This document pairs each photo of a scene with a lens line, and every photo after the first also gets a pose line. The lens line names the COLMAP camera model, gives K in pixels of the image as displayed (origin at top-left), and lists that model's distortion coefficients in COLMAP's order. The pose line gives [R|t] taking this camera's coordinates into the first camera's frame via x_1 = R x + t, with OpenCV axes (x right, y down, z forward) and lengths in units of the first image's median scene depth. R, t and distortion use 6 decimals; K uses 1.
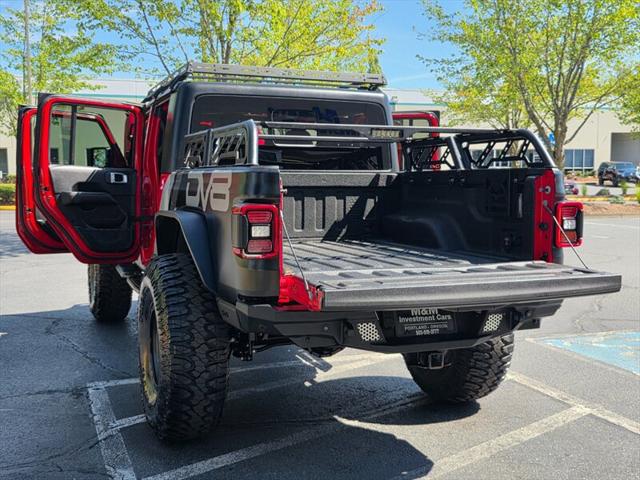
lens RADIAL K [[782.0, 0, 321.9], [0, 782.0, 242.7], [0, 0, 1]] dist [0.071383, -0.001115]
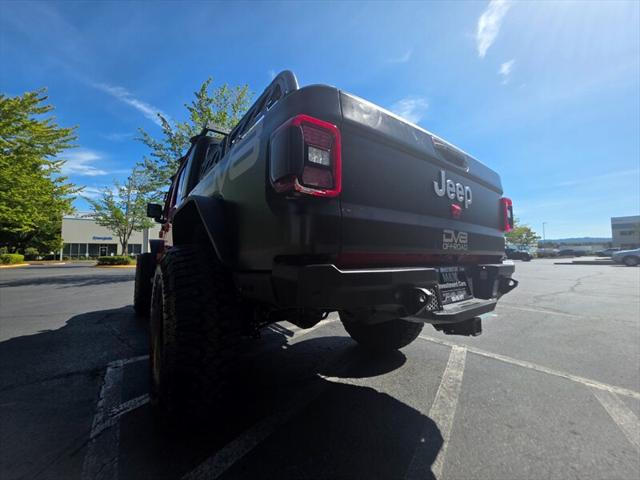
lens RADIAL K [[264.9, 0, 328.7], [0, 264.9, 239.6], [0, 0, 1]] dist [0.002140, 0.000029]
pose [[0.959313, 0.016289, 0.281874, -0.095598], [0.027183, 0.988369, -0.149628, 0.065931], [-0.281033, 0.151203, 0.947712, 0.549779]]
